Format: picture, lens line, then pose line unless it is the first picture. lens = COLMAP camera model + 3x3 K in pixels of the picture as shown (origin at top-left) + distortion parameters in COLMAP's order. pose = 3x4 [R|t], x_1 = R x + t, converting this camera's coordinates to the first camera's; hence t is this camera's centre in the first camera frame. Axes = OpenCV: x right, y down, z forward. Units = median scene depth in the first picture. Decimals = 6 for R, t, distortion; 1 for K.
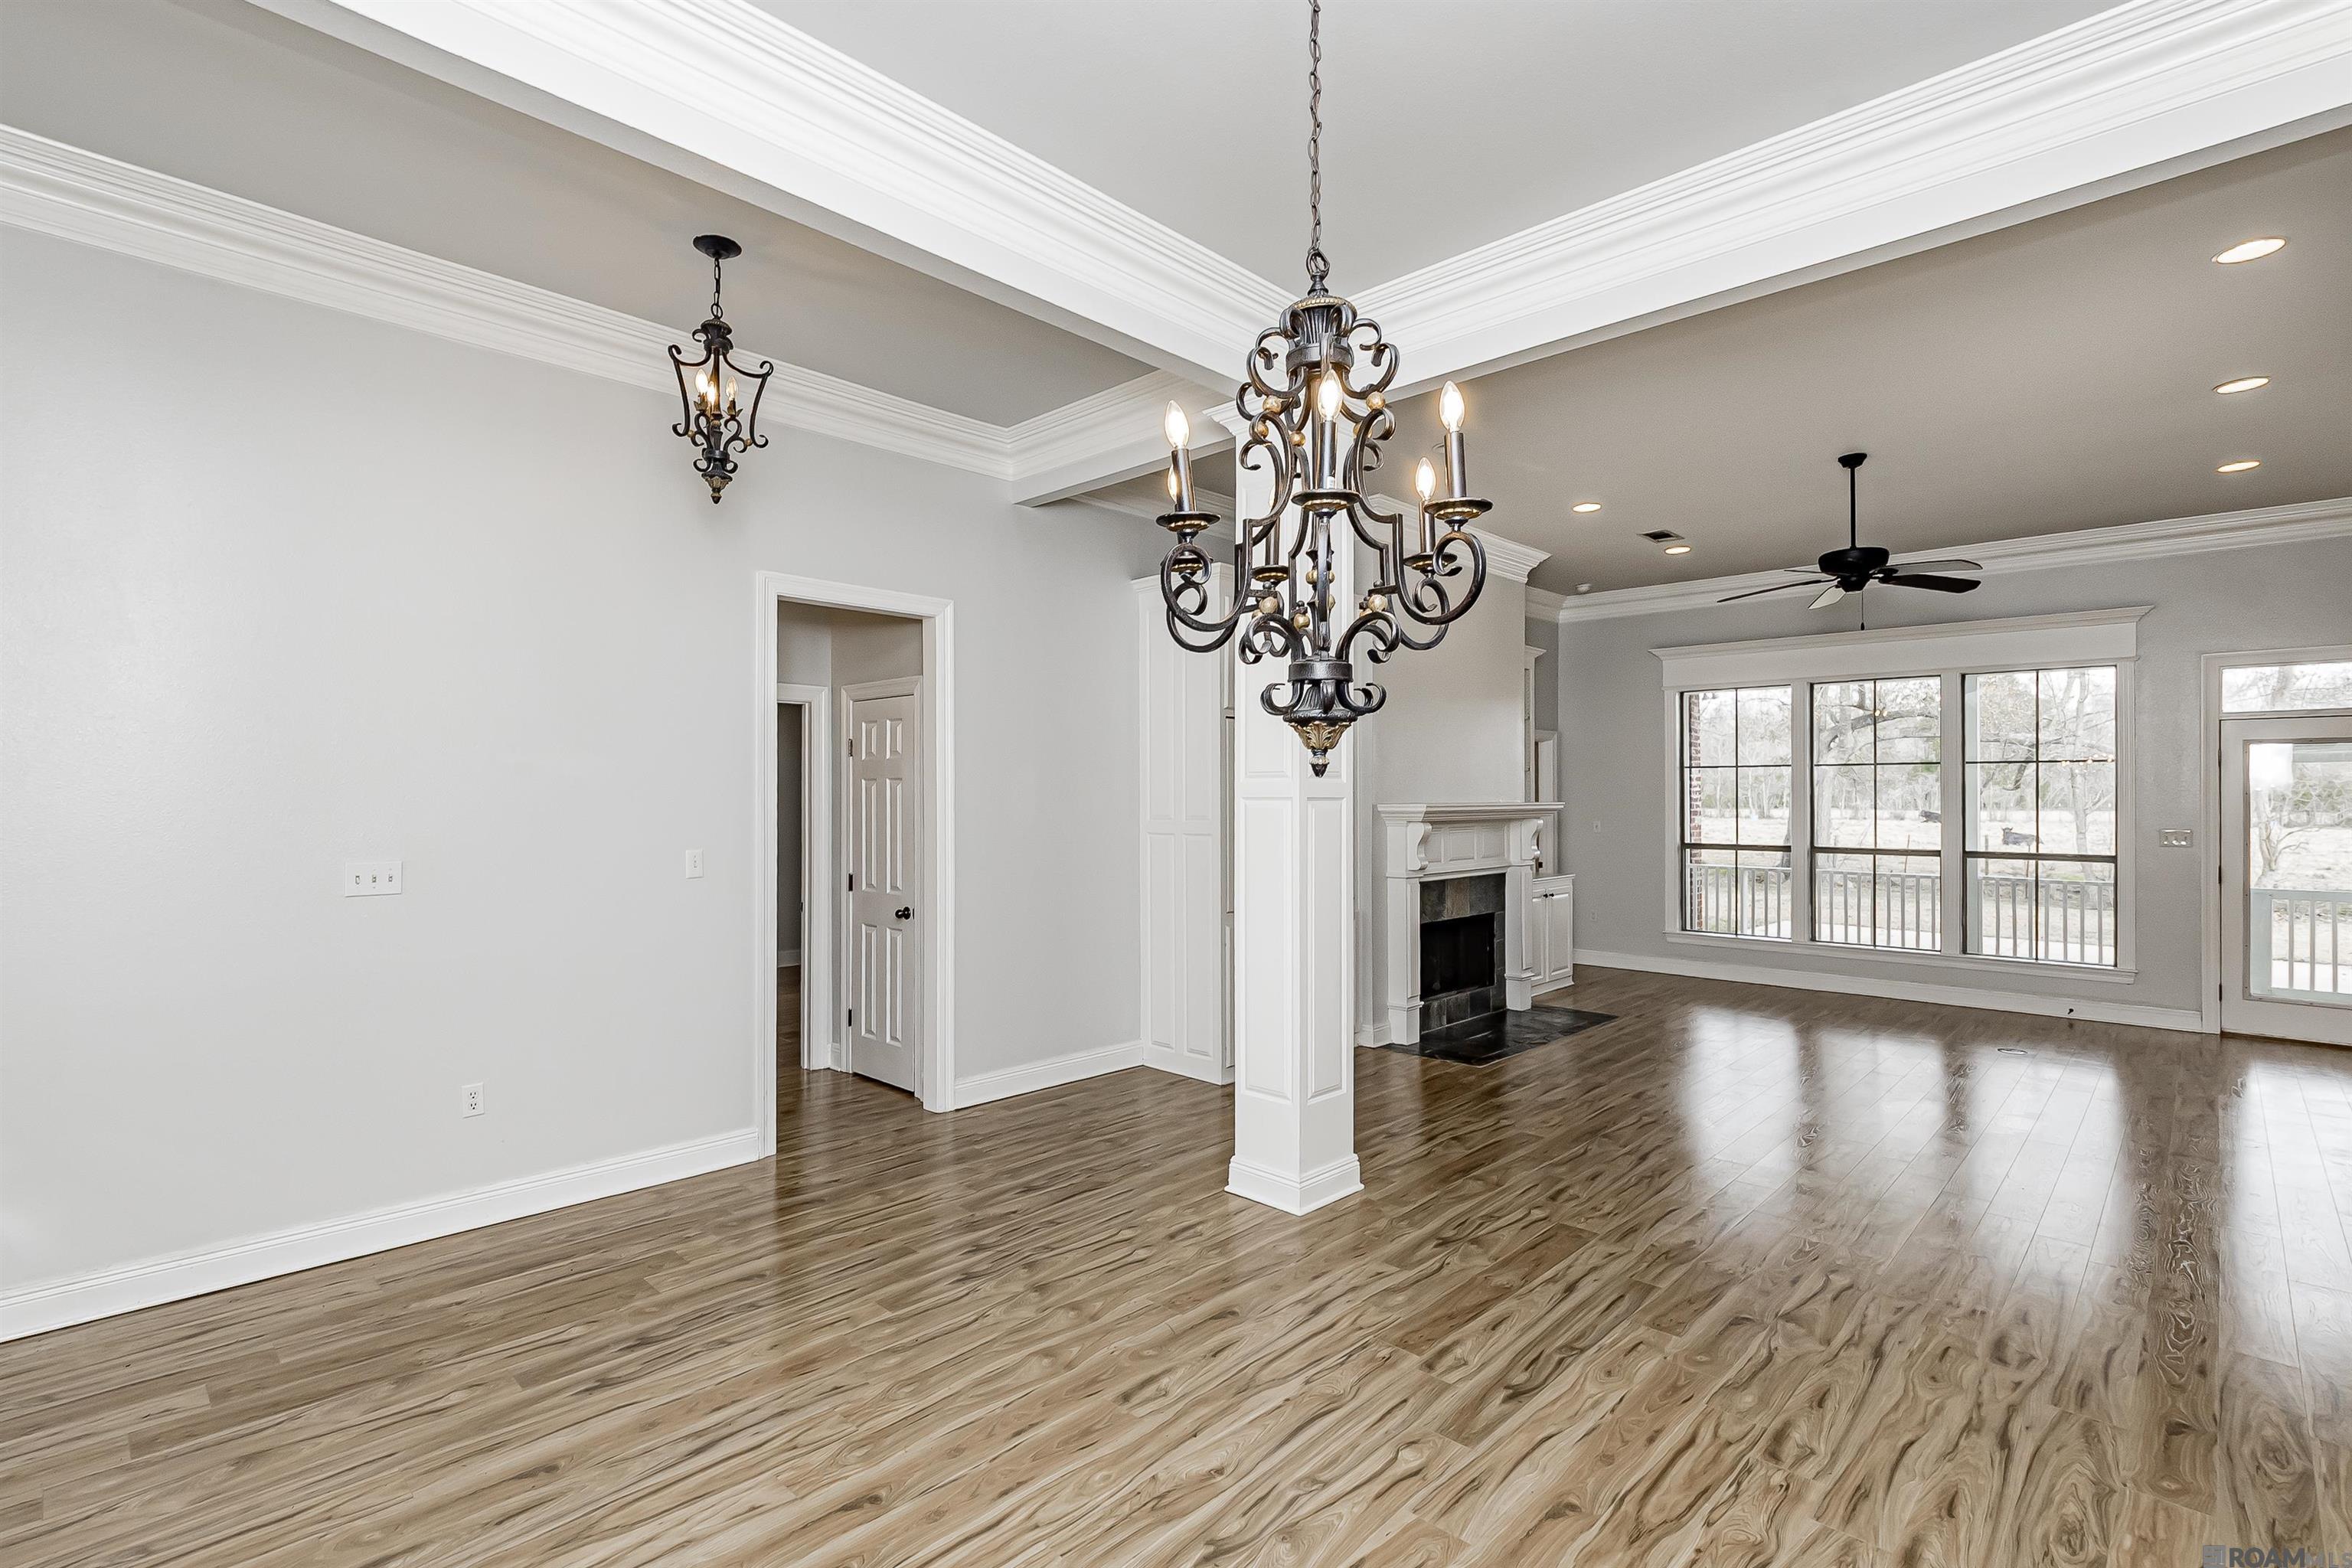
lens RADIAL K [[1076.7, 0, 1165.9], [0, 1076.7, 815.9], [0, 0, 1]] dist [-0.006781, -0.000015]
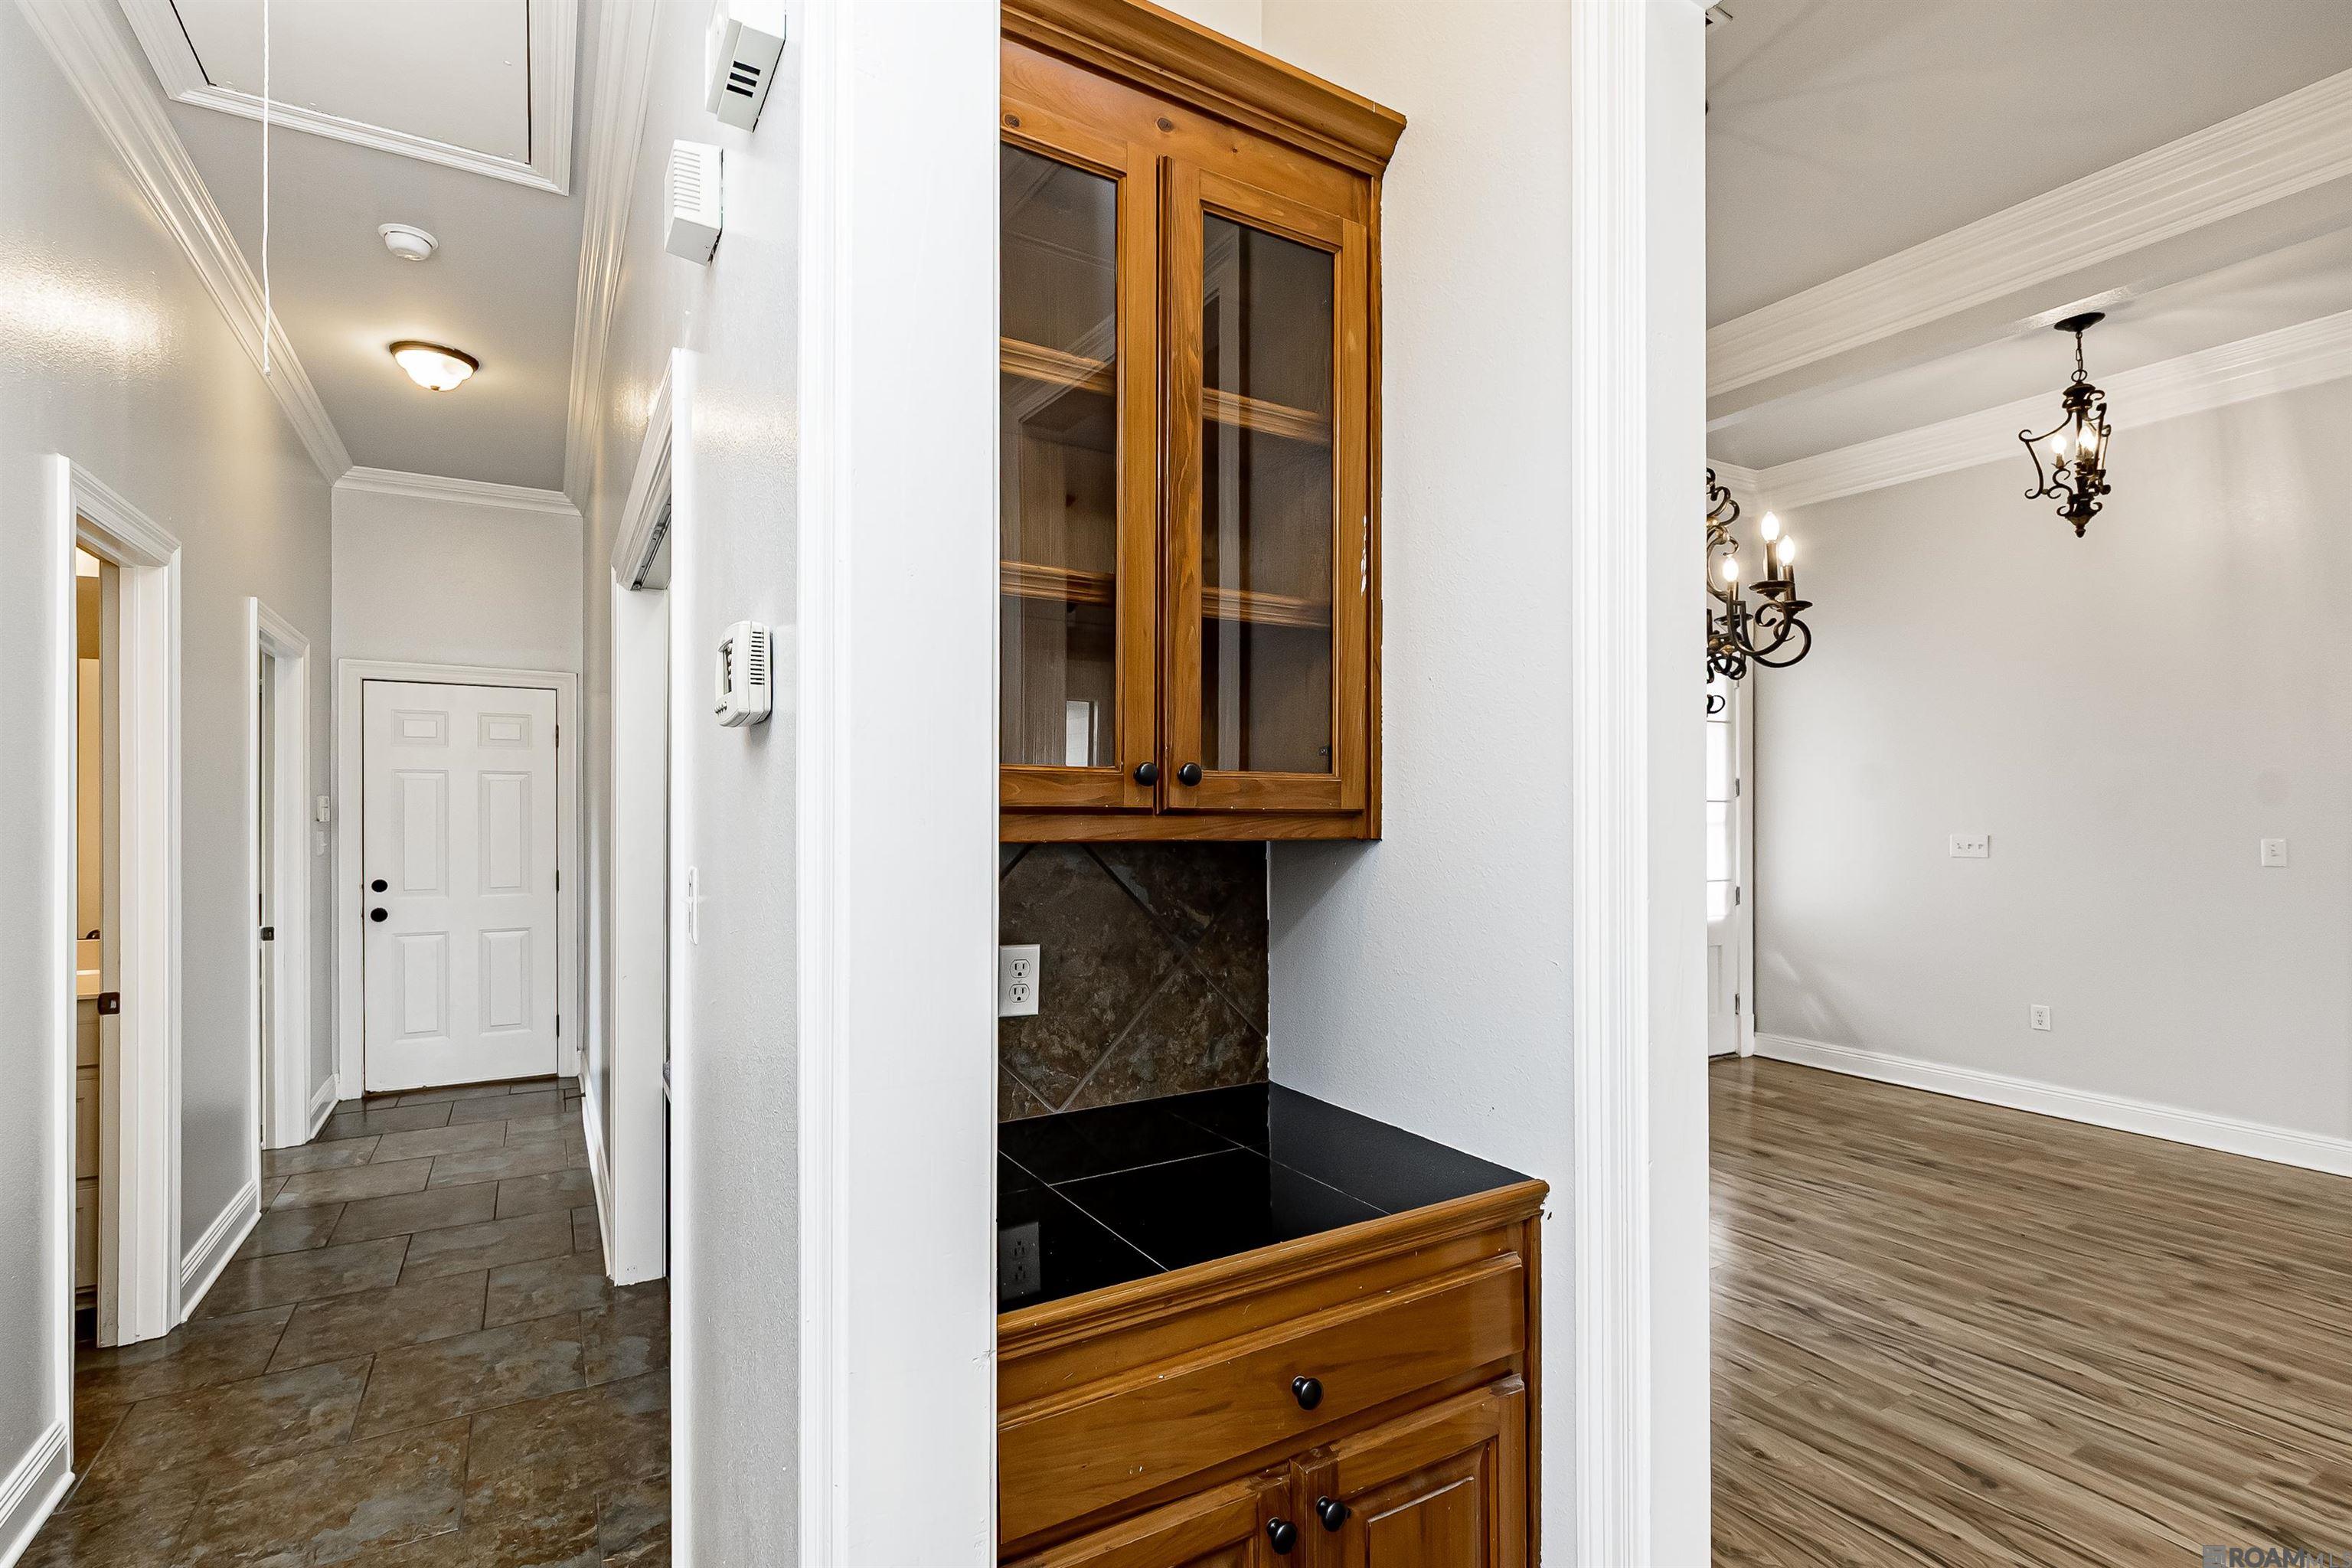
lens RADIAL K [[1076.7, 0, 1195.6], [0, 1076.7, 802.1], [0, 0, 1]] dist [-0.006781, -0.000015]
pose [[-0.258140, -0.017969, -0.965940, 1.169776], [-0.008904, 0.999829, -0.016220, 0.038670], [0.966066, 0.004414, -0.258256, 0.428470]]
